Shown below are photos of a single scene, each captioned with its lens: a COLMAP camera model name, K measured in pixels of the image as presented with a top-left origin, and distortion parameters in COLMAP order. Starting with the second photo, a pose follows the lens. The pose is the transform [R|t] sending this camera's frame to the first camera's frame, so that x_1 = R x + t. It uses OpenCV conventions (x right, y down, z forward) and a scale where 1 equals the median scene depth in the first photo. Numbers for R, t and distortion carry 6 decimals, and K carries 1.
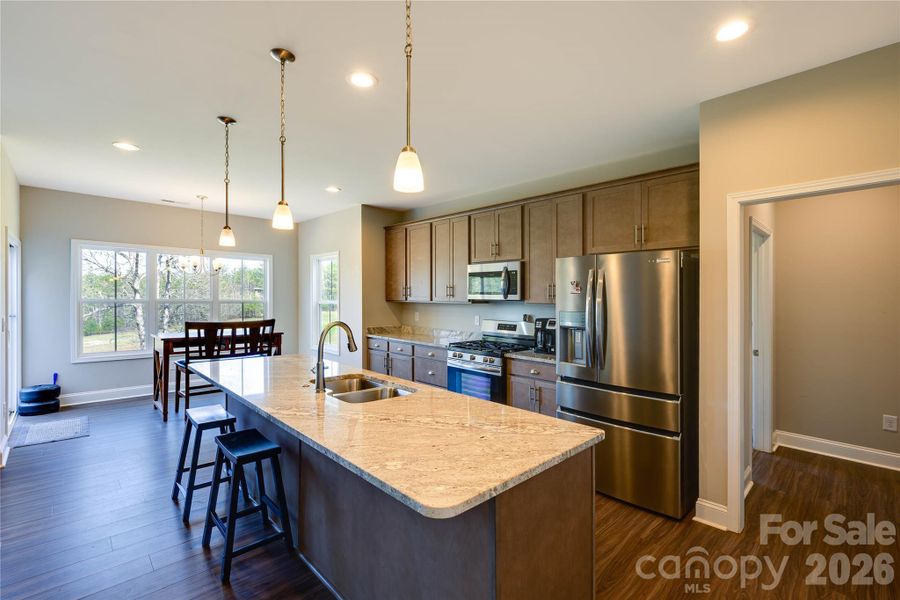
lens RADIAL K [[401.1, 0, 456.9], [0, 401.1, 296.0], [0, 0, 1]] dist [0.000390, -0.000765]
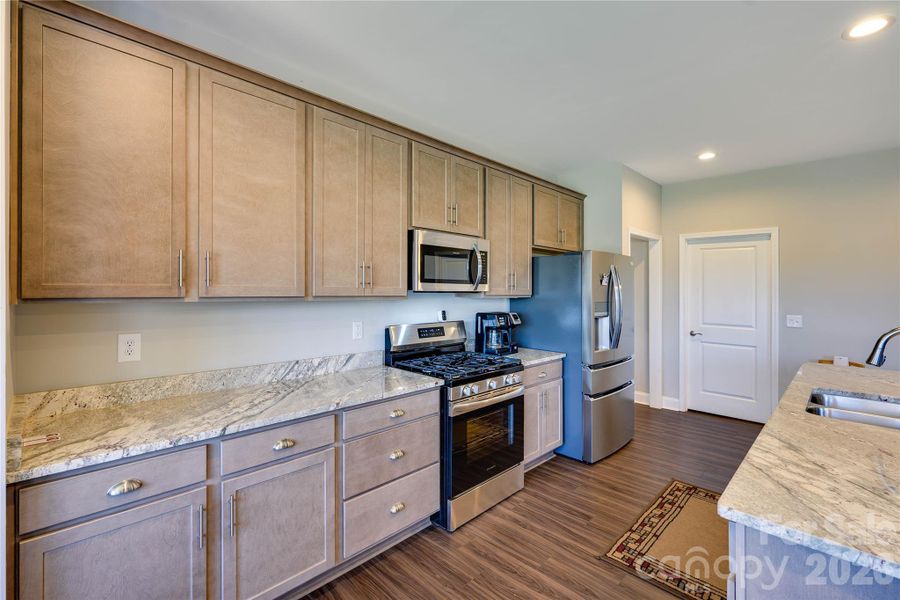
lens RADIAL K [[401.1, 0, 449.7], [0, 401.1, 281.9], [0, 0, 1]] dist [0.000390, -0.000765]
pose [[-0.021273, 0.006062, 0.999755, -0.524825], [-0.014288, 0.999878, -0.006367, -0.001419], [-0.999672, -0.014420, -0.021184, 0.958562]]
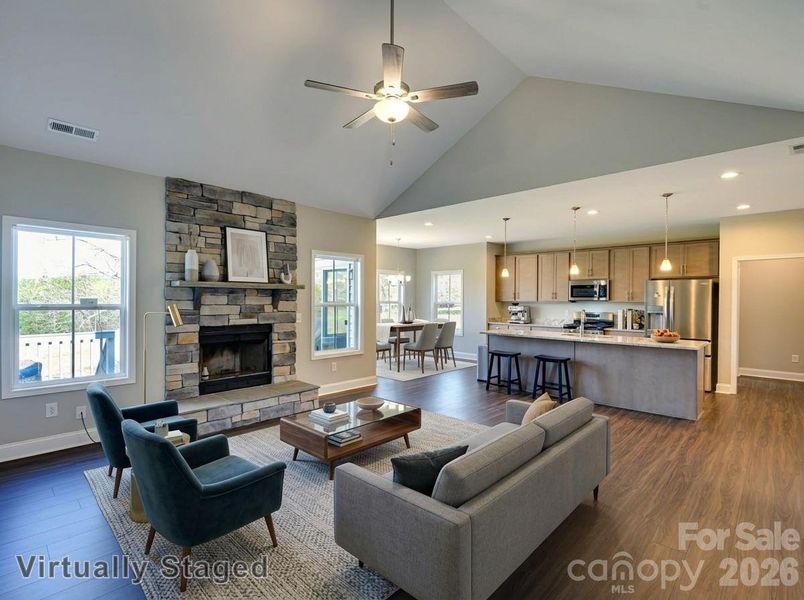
lens RADIAL K [[402.0, 0, 405.8], [0, 402.0, 304.6], [0, 0, 1]] dist [0.001500, -0.002369]
pose [[0.998932, -0.005377, 0.045881, -0.769726], [0.004529, 0.999817, 0.018580, -0.008706], [-0.045973, -0.018352, 0.998774, -0.733052]]
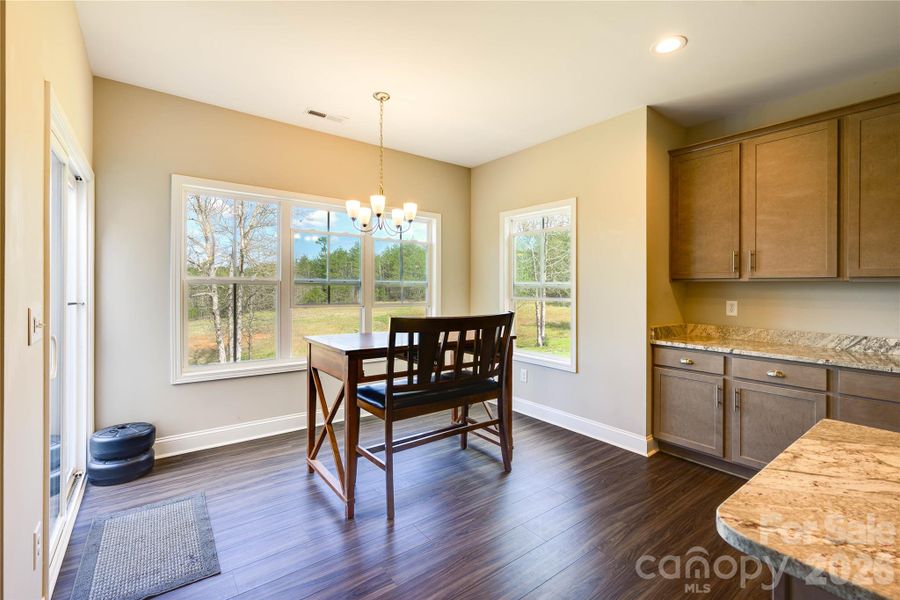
lens RADIAL K [[401.1, 0, 455.1], [0, 401.1, 285.1], [0, 0, 1]] dist [0.000390, -0.000765]
pose [[0.993483, -0.000313, -0.113977, -0.527723], [0.000023, 0.999997, -0.002542, 0.026337], [0.113977, 0.002523, 0.993480, 0.507011]]
